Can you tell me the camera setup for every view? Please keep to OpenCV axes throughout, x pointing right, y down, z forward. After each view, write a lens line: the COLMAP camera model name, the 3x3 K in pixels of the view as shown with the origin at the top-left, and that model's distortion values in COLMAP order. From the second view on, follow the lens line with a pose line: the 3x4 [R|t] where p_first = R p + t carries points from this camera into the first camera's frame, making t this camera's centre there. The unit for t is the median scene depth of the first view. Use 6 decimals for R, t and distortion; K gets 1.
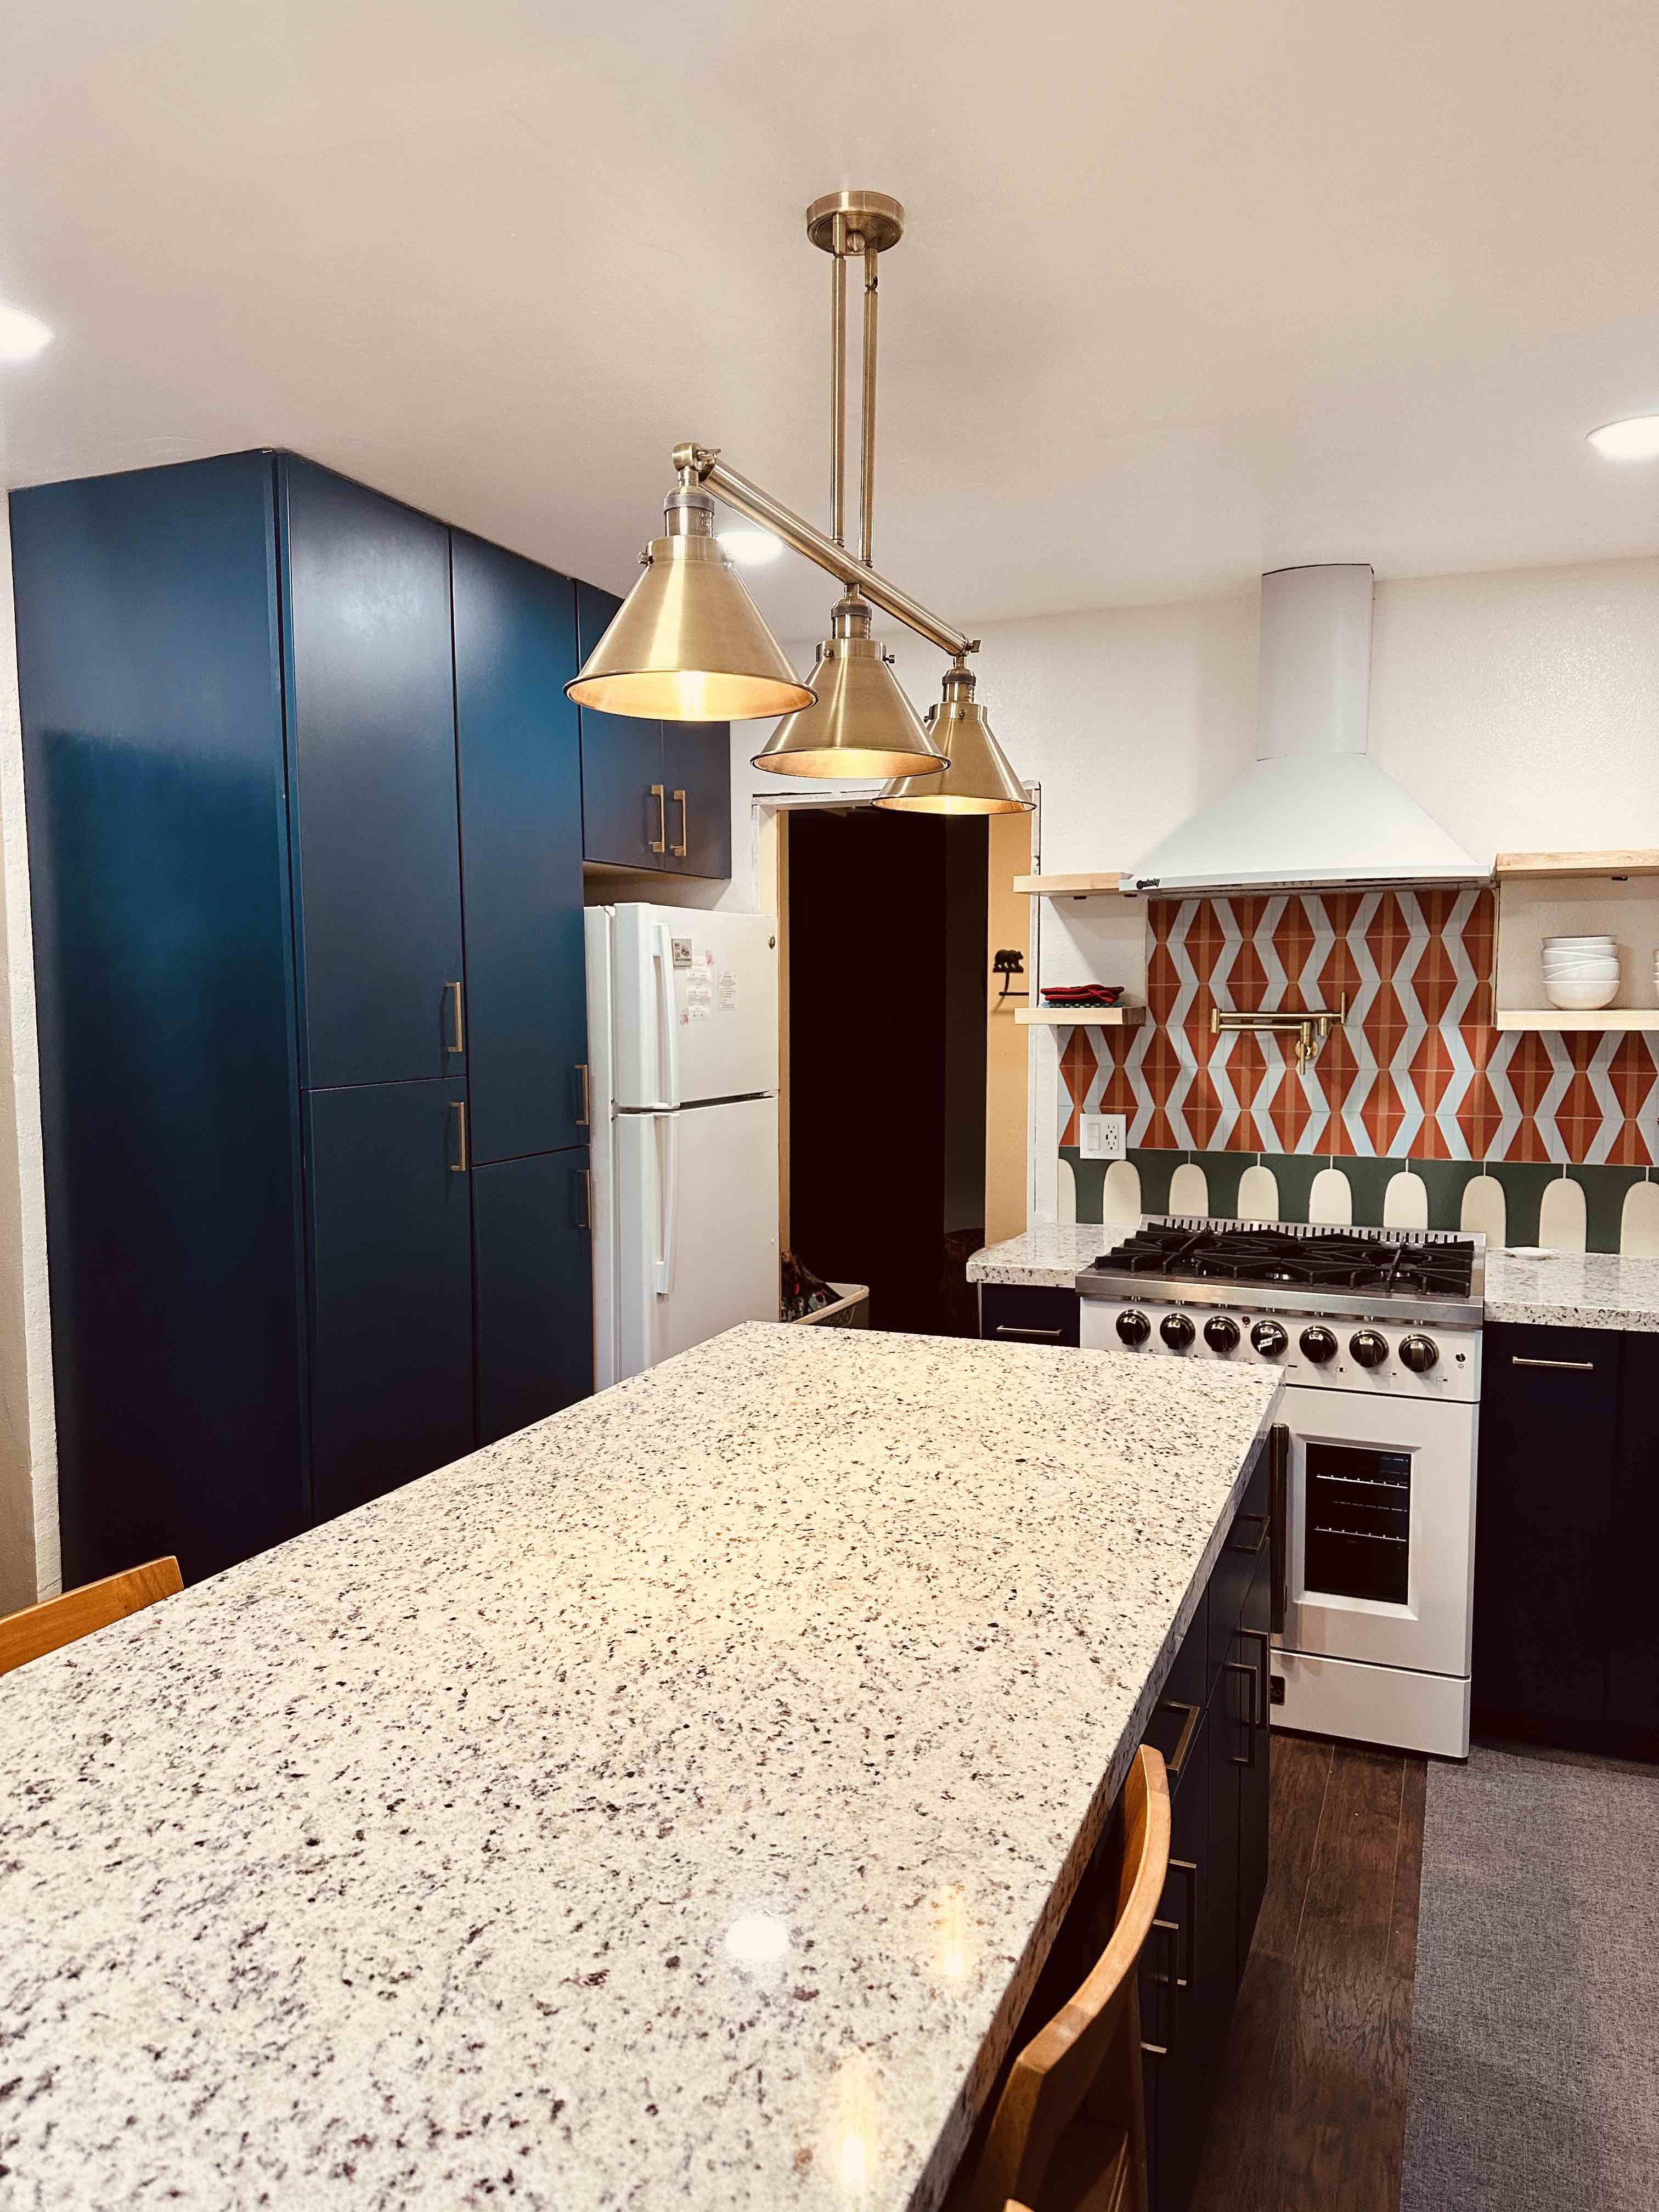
lens RADIAL K [[1537.2, 0, 819.6], [0, 1537.2, 1121.3], [0, 0, 1]] dist [0.116019, -0.171837]
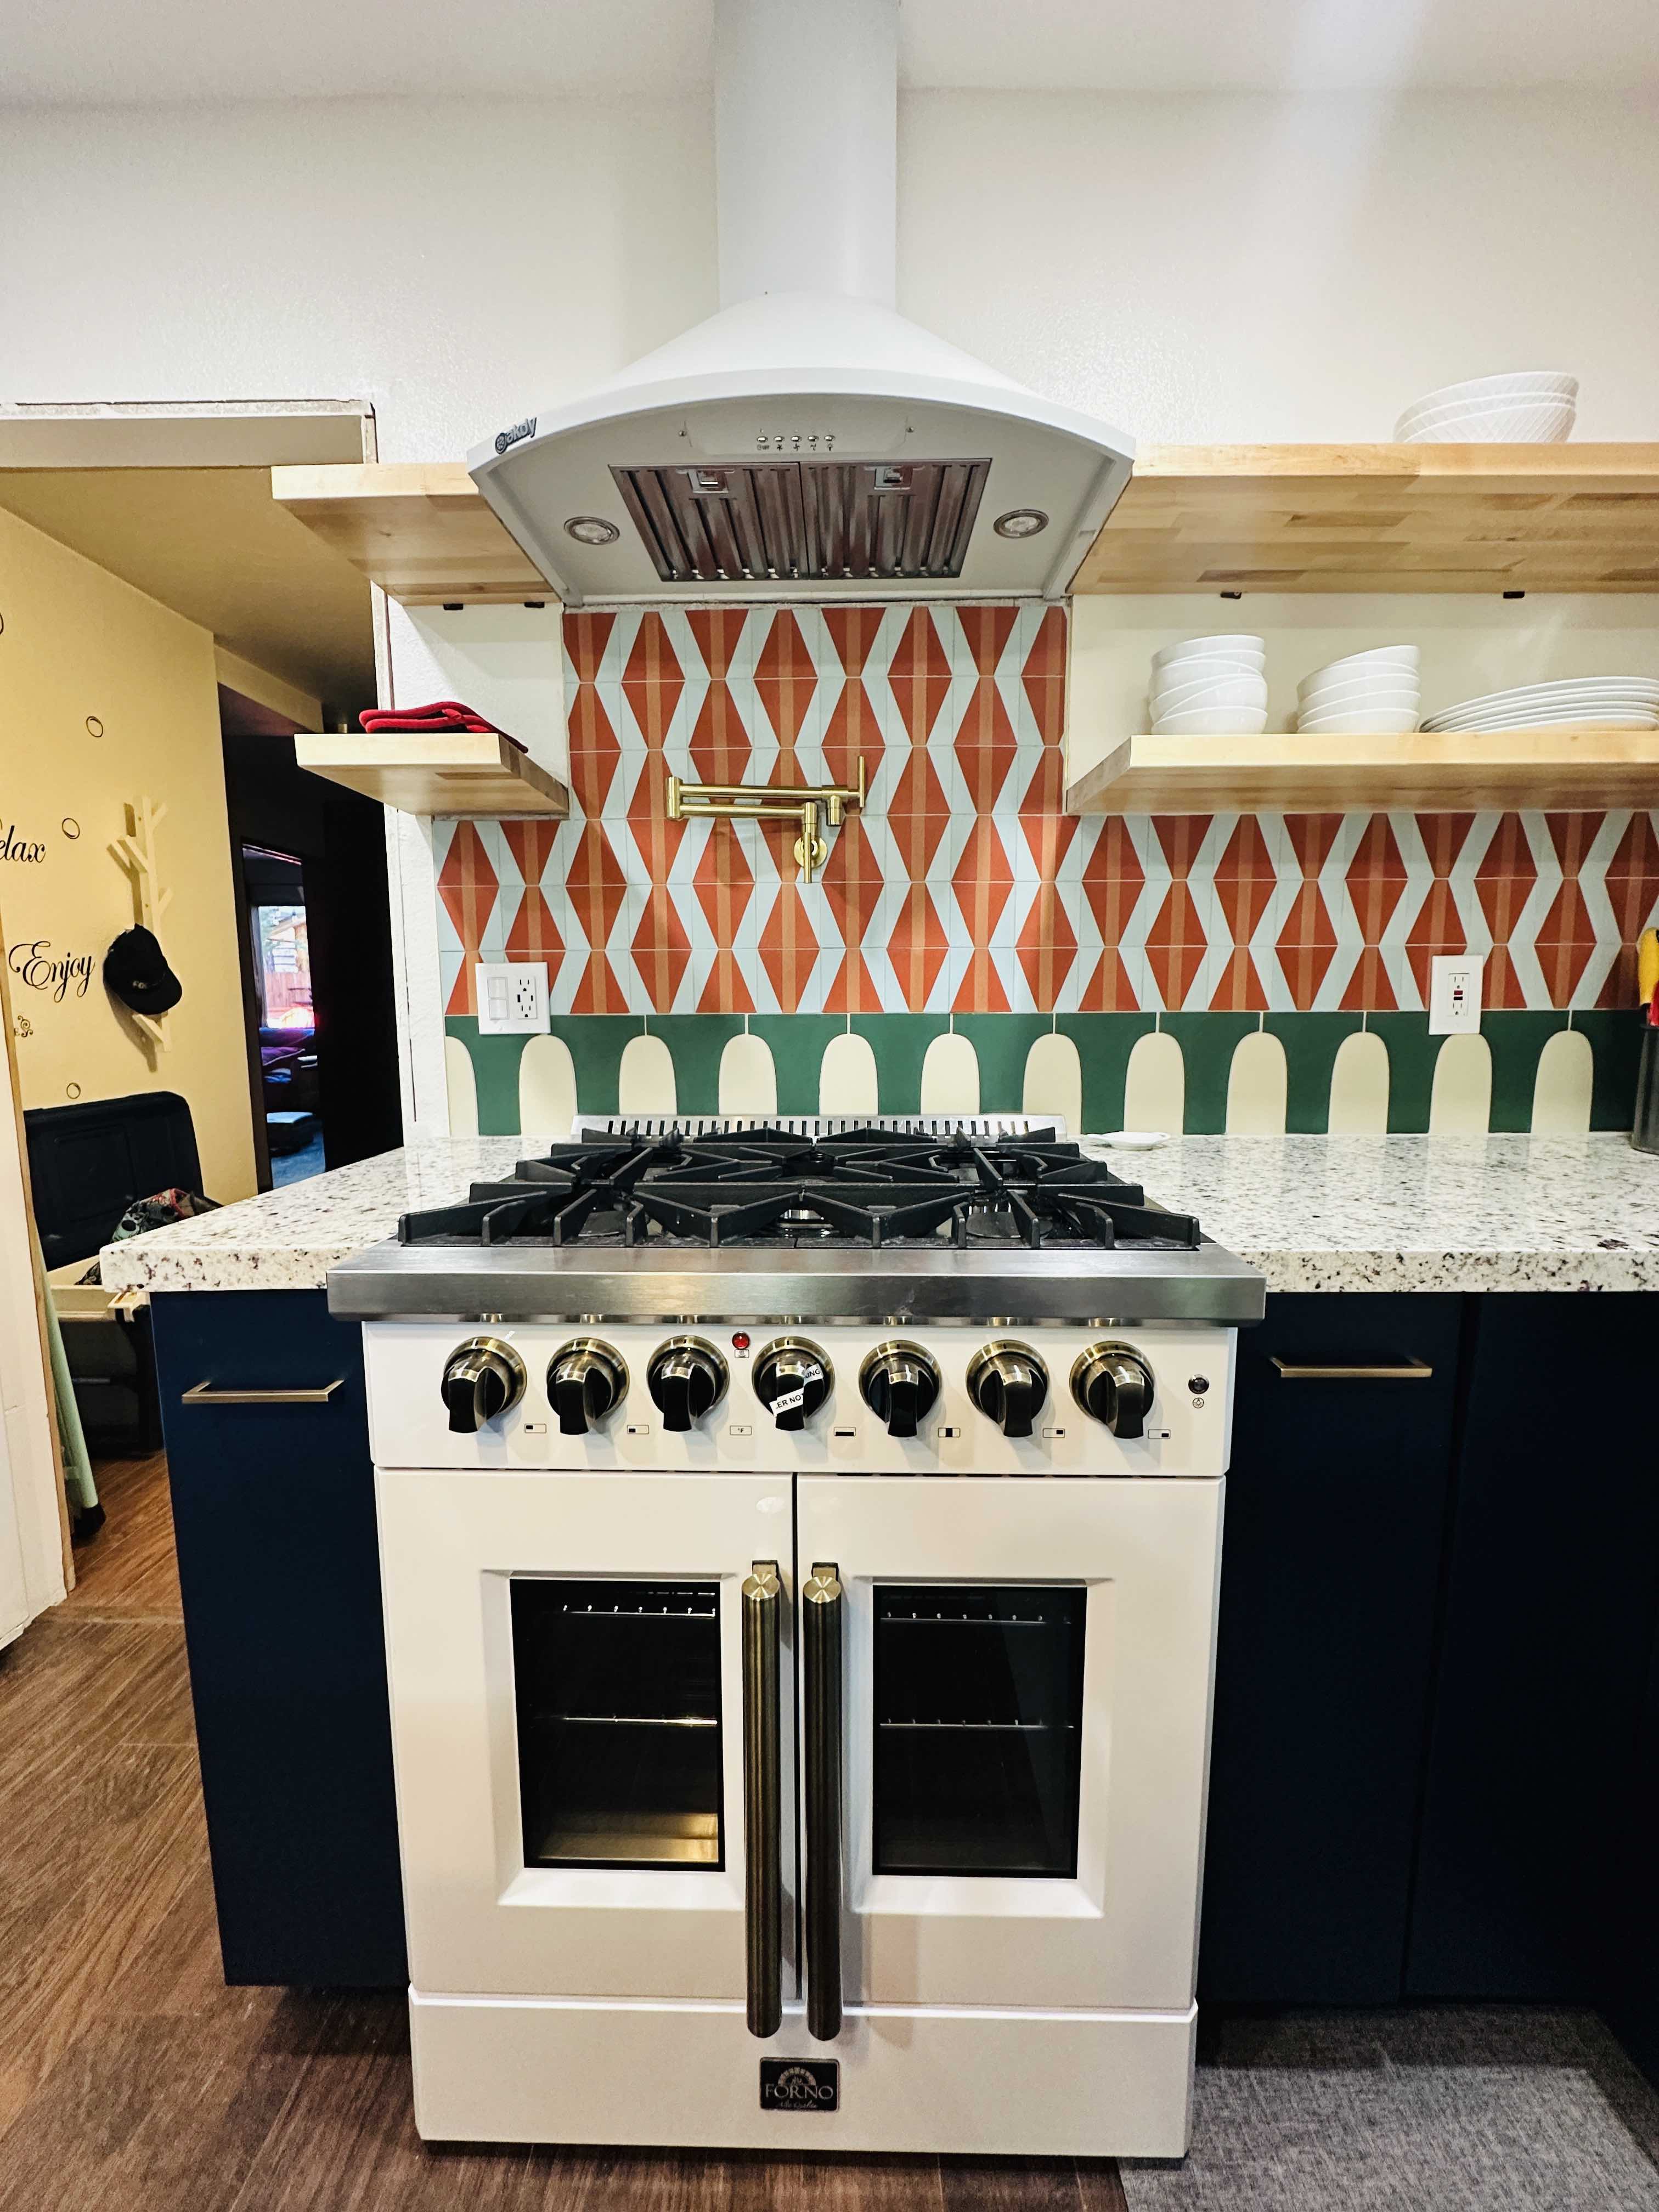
lens RADIAL K [[878.3, 0, 825.4], [0, 878.3, 1104.5], [0, 0, 1]] dist [-0.005106, 0.000037]
pose [[0.928116, -0.044597, 0.369610, 0.181745], [0.031285, 0.998630, 0.041936, 0.046461], [-0.370974, -0.027358, 0.928240, 0.665367]]
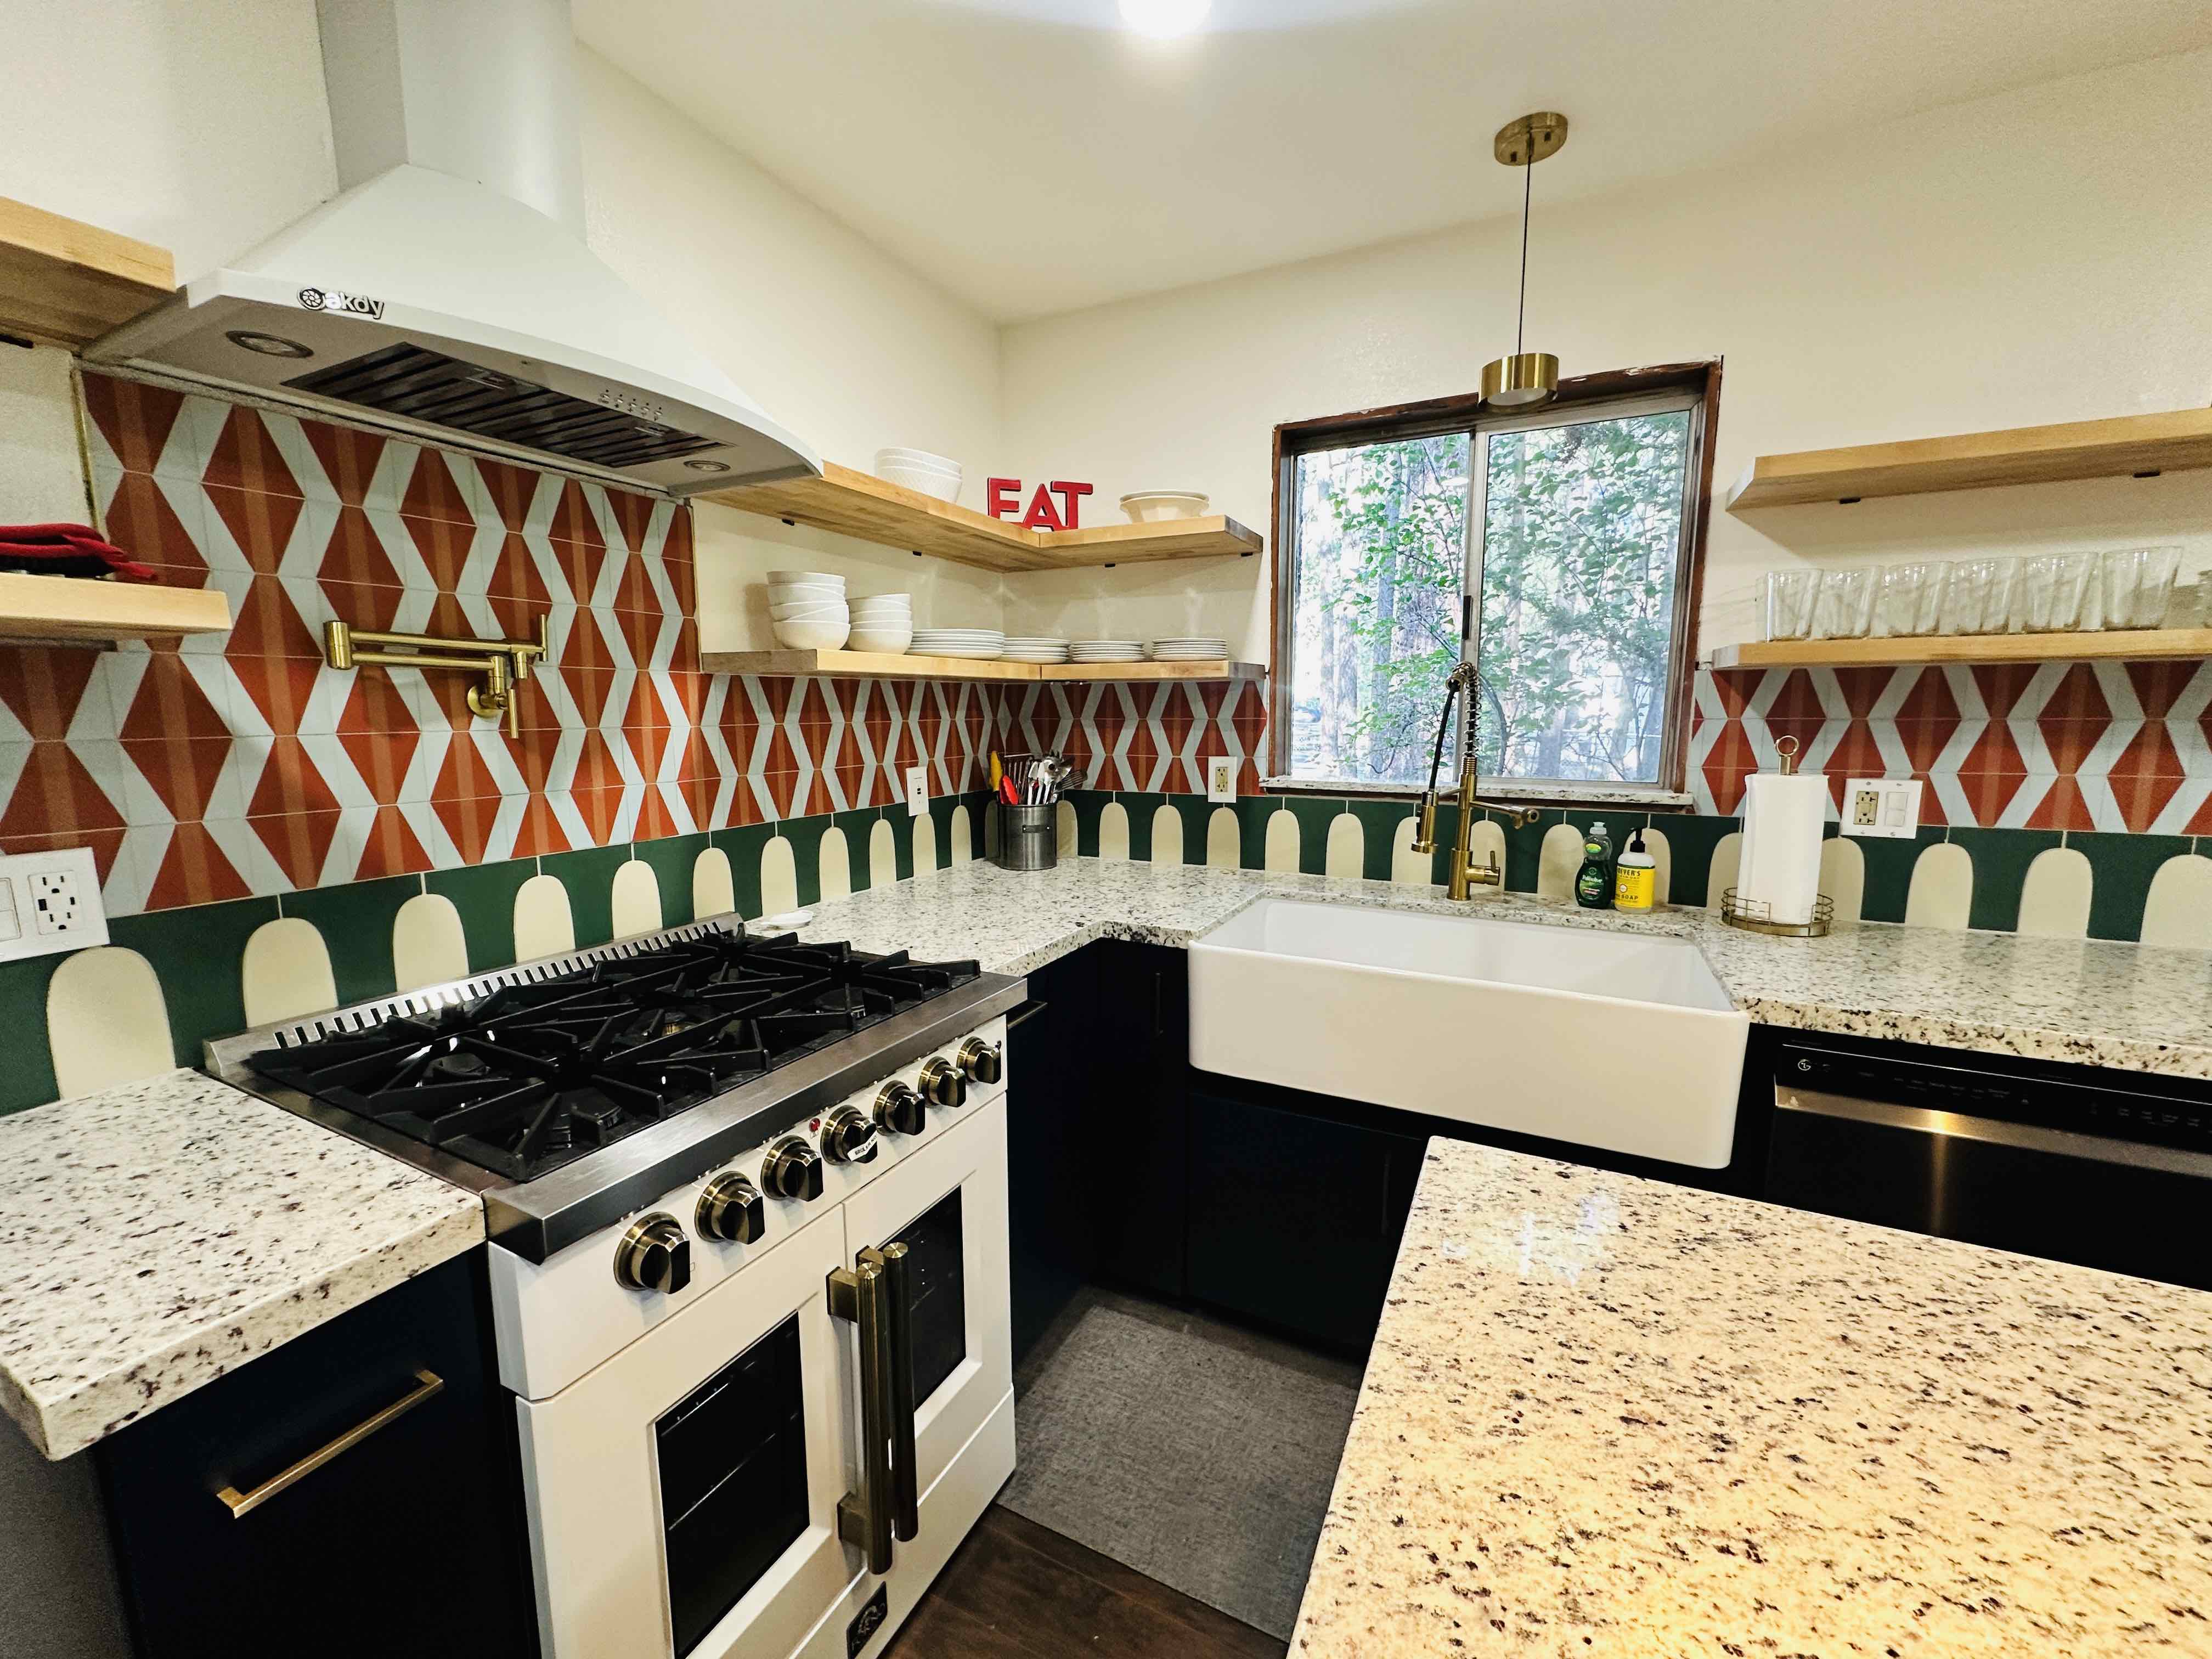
lens RADIAL K [[878.3, 0, 1106.0], [0, 878.3, 829.5], [0, 0, 1]] dist [-0.005106, 0.000037]
pose [[0.075821, -0.131697, 0.988386, -0.035142], [0.087731, 0.988276, 0.124952, -0.016468], [-0.993255, 0.077238, 0.086486, 0.734206]]
